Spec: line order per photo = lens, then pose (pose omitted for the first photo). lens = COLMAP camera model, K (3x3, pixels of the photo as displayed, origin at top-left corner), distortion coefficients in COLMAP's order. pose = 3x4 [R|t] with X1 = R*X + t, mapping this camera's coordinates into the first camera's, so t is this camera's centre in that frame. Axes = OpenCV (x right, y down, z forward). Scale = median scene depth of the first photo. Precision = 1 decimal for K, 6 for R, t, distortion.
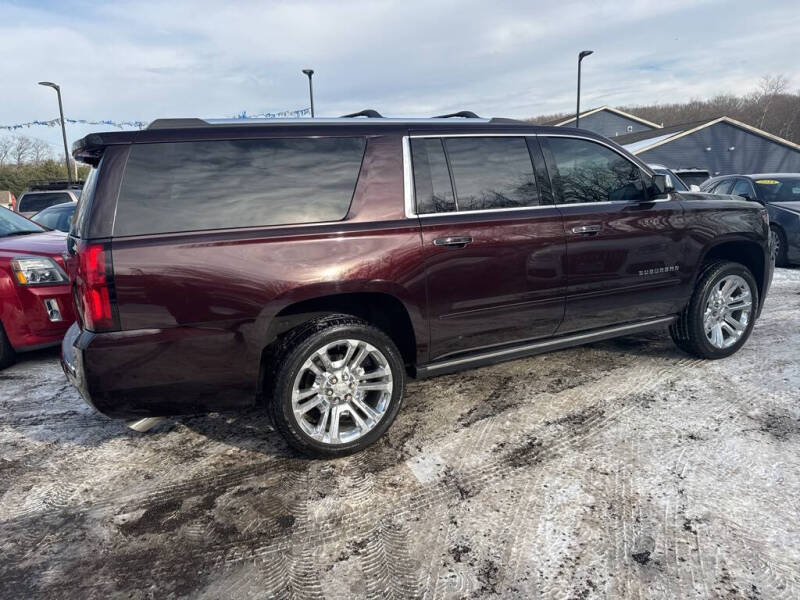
lens RADIAL K [[556.0, 0, 397.0], [0, 556.0, 299.9], [0, 0, 1]] dist [0.074317, -0.100109]
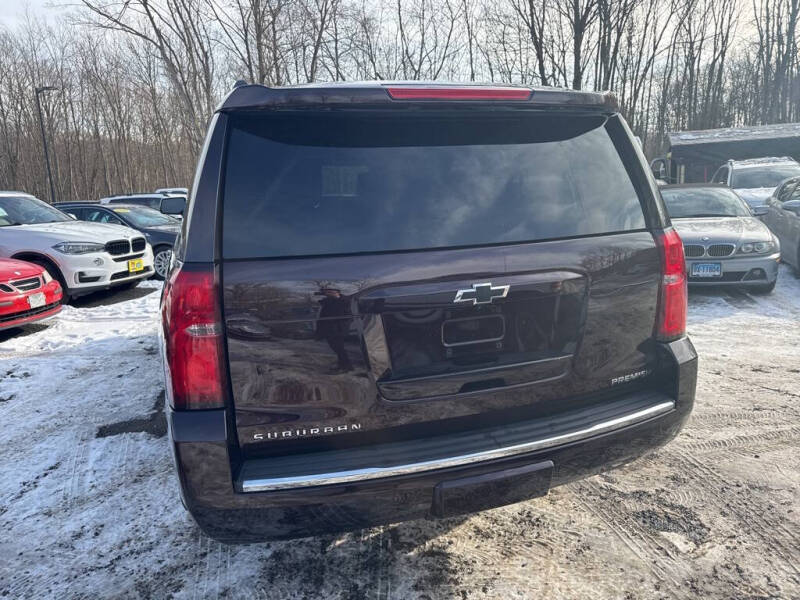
lens RADIAL K [[565.3, 0, 393.2], [0, 565.3, 301.8], [0, 0, 1]] dist [0.006391, -0.004591]
pose [[0.157055, -0.156722, 0.975075, -1.179285], [0.226060, 0.966819, 0.118984, -0.158054], [-0.961369, 0.201738, 0.187273, 1.036997]]
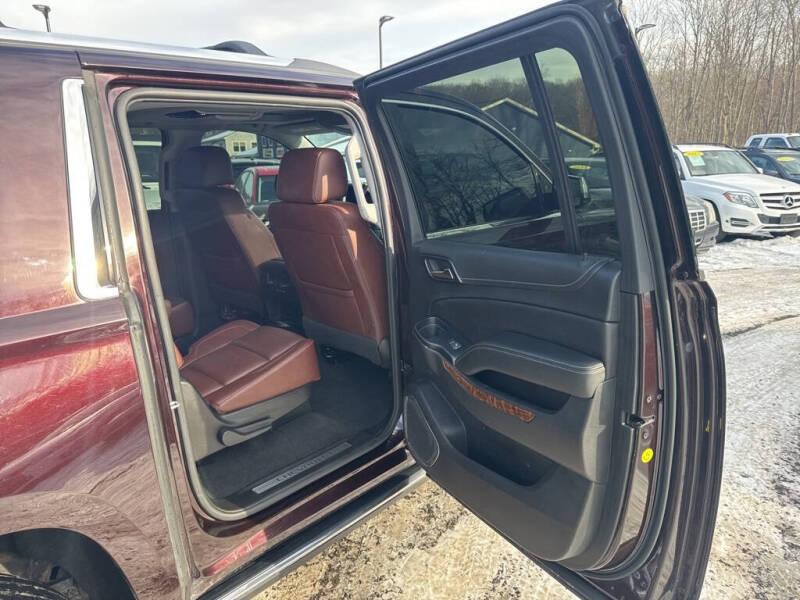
lens RADIAL K [[567.7, 0, 397.6], [0, 567.7, 298.3], [0, 0, 1]] dist [0.004215, -0.001860]
pose [[0.941786, -0.065051, 0.329859, 0.091575], [0.051274, 0.997417, 0.050306, -0.162792], [-0.332279, -0.030465, 0.942689, 0.590237]]
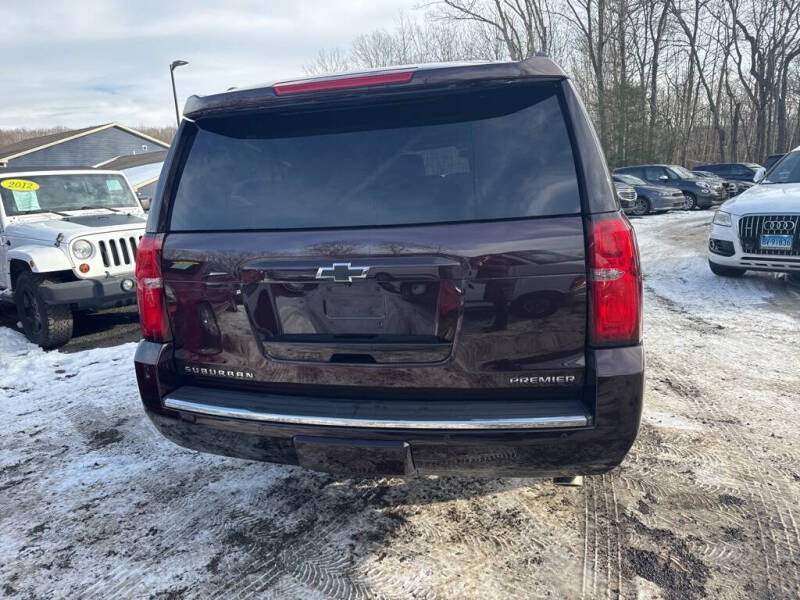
lens RADIAL K [[561.3, 0, 400.0], [0, 561.3, 300.0], [0, 0, 1]] dist [0.011260, -0.007843]
pose [[0.663553, -0.153205, 0.732274, -1.017999], [0.179750, 0.982784, 0.042735, -0.065512], [-0.726214, 0.103269, 0.679668, 0.610476]]
